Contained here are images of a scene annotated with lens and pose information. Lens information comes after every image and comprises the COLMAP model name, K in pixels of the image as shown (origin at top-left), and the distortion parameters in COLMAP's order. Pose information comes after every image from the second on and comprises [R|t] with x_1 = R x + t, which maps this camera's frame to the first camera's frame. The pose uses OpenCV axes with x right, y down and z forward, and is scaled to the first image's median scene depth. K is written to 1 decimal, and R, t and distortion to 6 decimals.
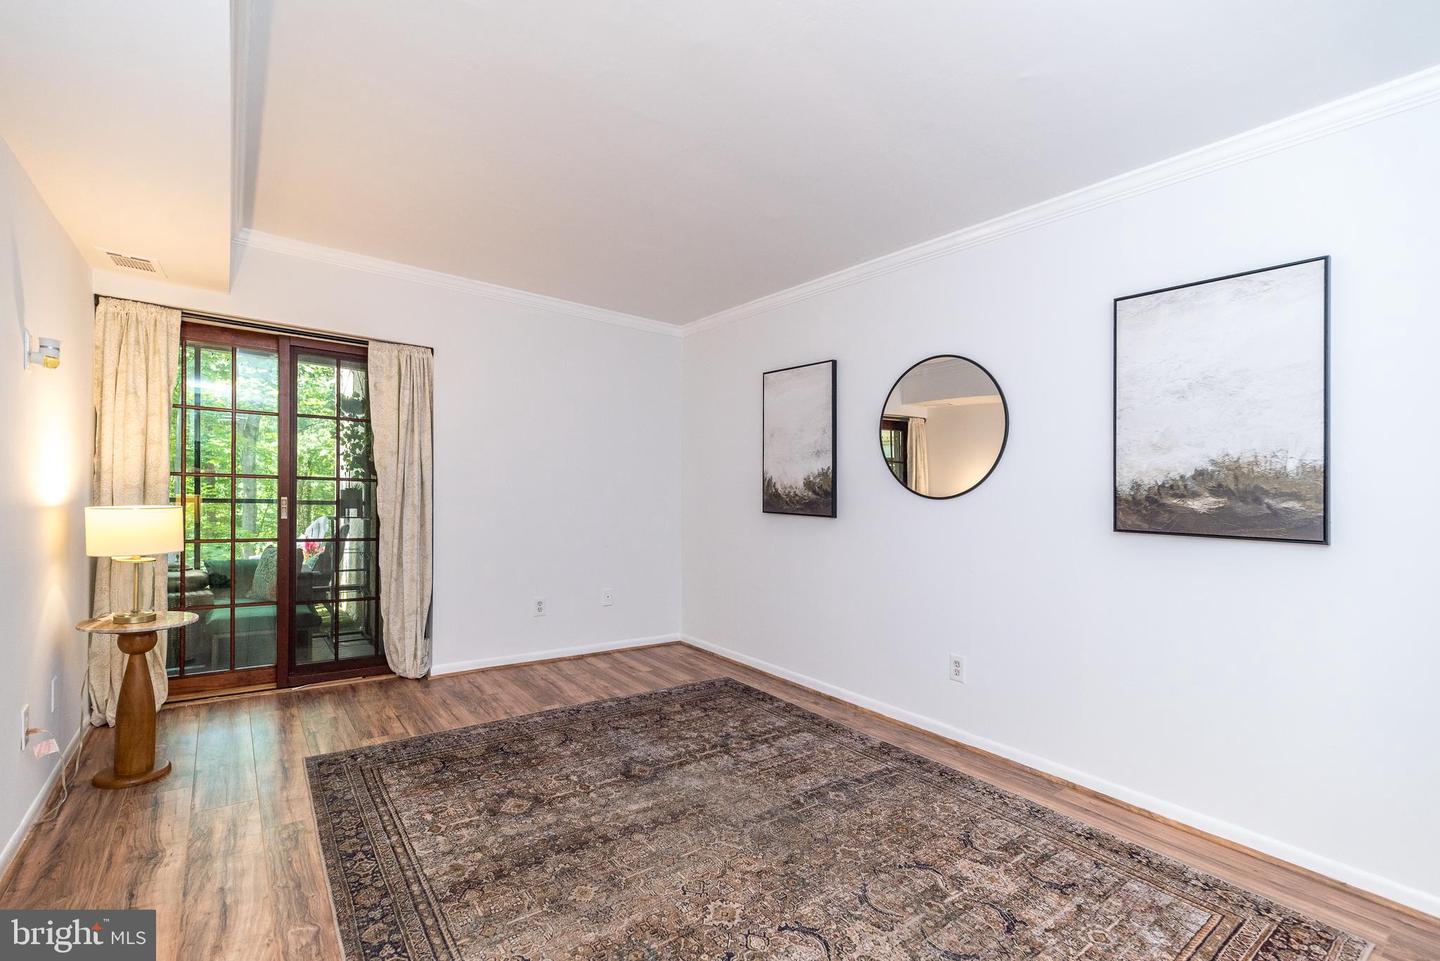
lens RADIAL K [[629.5, 0, 714.4], [0, 629.5, 498.6], [0, 0, 1]] dist [0.009972, 0.000013]
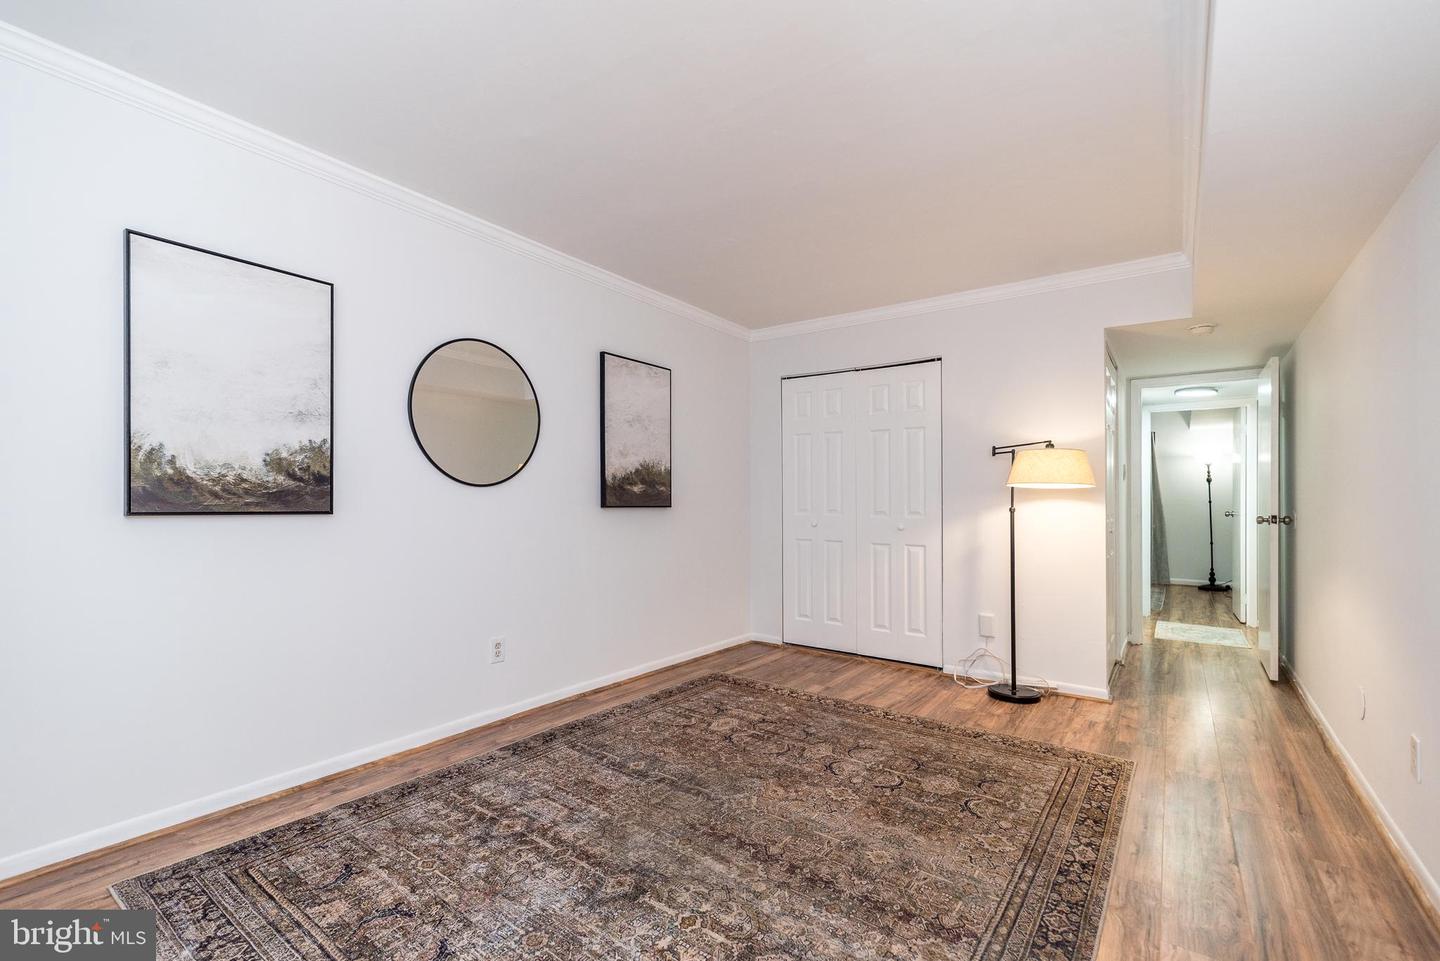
lens RADIAL K [[624.4, 0, 716.3], [0, 624.4, 487.4], [0, 0, 1]] dist [0.010553, 0.000386]
pose [[-0.276317, -0.016656, 0.960922, -0.832983], [-0.011448, 0.999836, 0.014039, -0.018827], [-0.960998, -0.007122, -0.276462, 1.131392]]
